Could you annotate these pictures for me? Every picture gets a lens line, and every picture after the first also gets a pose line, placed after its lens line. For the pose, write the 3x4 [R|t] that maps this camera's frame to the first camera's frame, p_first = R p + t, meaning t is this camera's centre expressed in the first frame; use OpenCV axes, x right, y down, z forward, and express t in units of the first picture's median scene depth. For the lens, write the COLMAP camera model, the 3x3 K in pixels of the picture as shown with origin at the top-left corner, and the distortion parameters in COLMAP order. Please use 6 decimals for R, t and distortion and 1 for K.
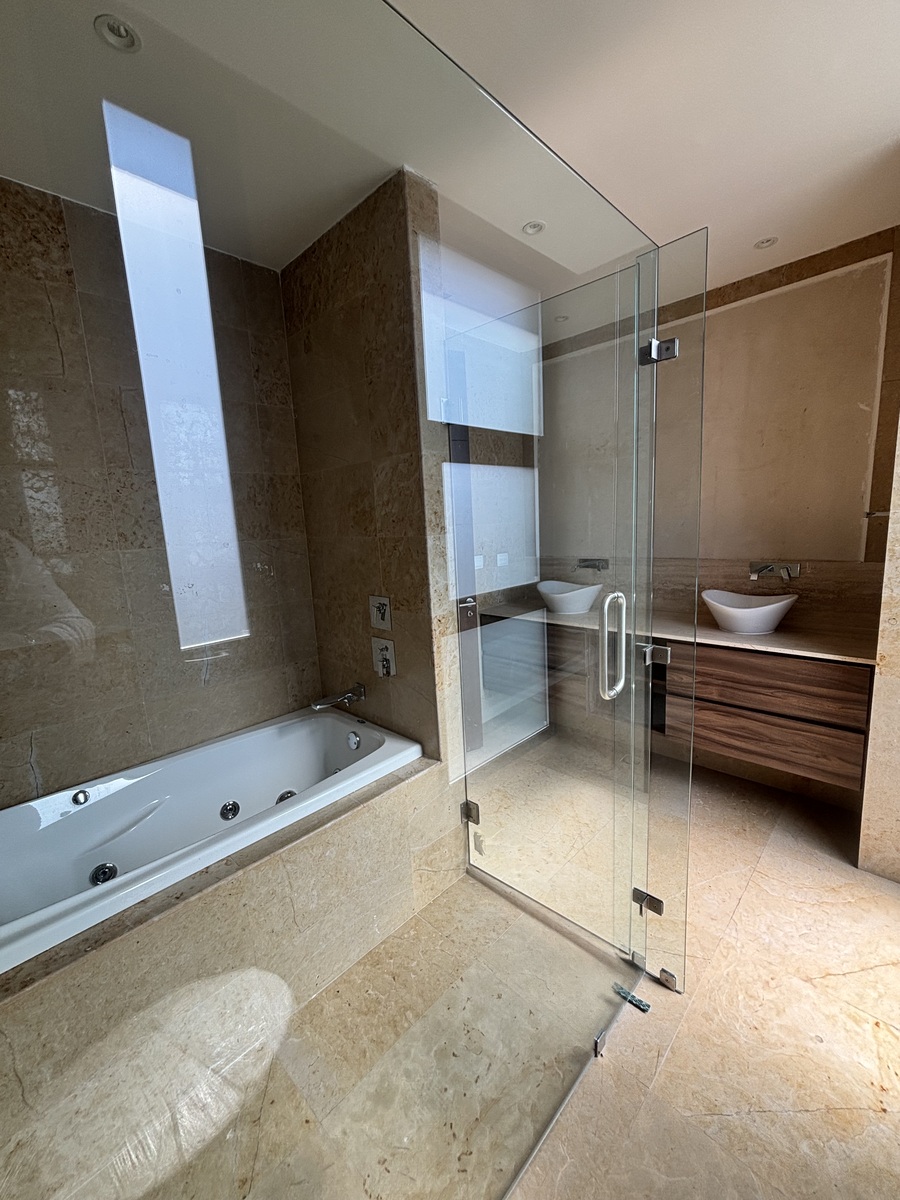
lens RADIAL K [[485.5, 0, 450.5], [0, 485.5, 598.7], [0, 0, 1]] dist [0.006337, -0.001284]
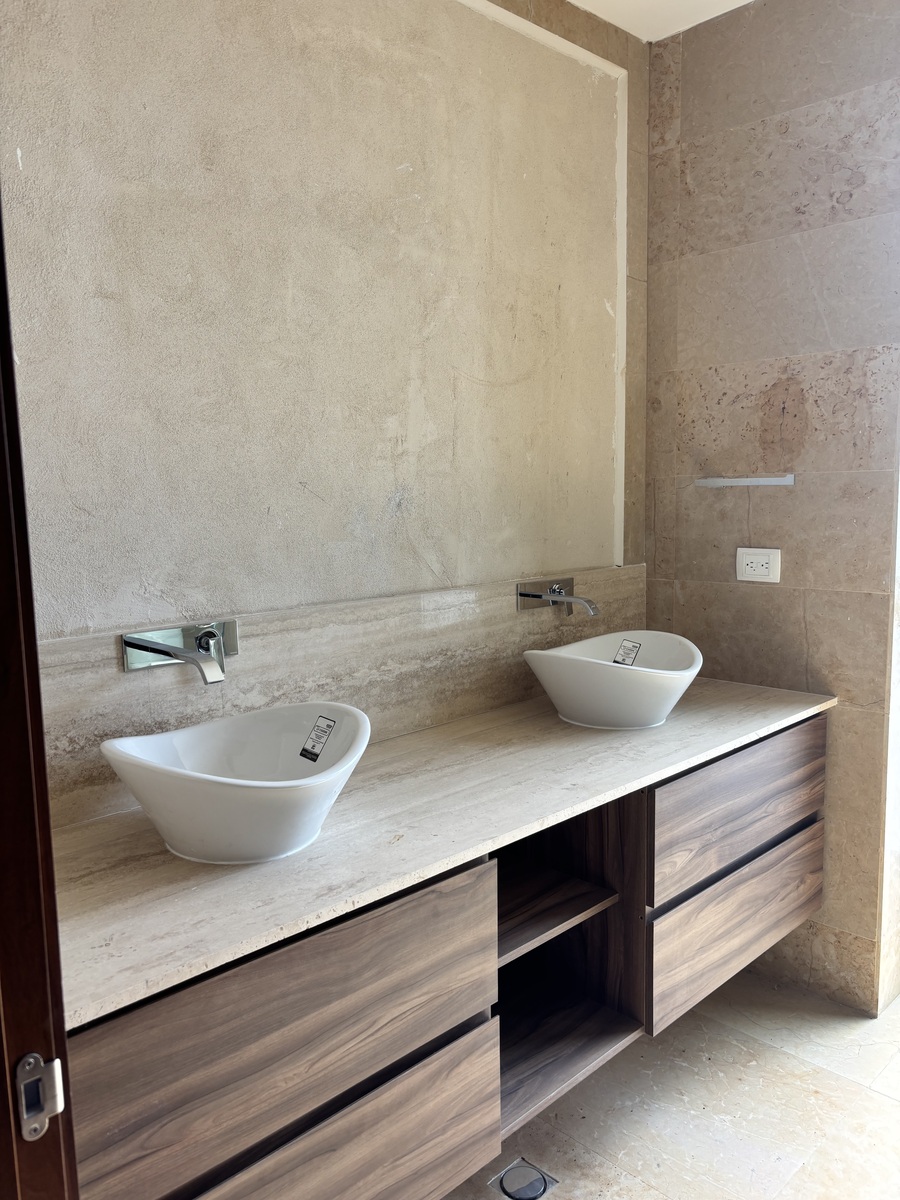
lens RADIAL K [[900.7, 0, 450.3], [0, 900.7, 600.9], [0, 0, 1]] dist [0.007320, -0.013958]
pose [[0.037931, -0.082261, 0.995889, -0.267337], [0.180803, 0.980722, 0.074122, -0.141919], [-0.982788, 0.177248, 0.052073, 1.076945]]
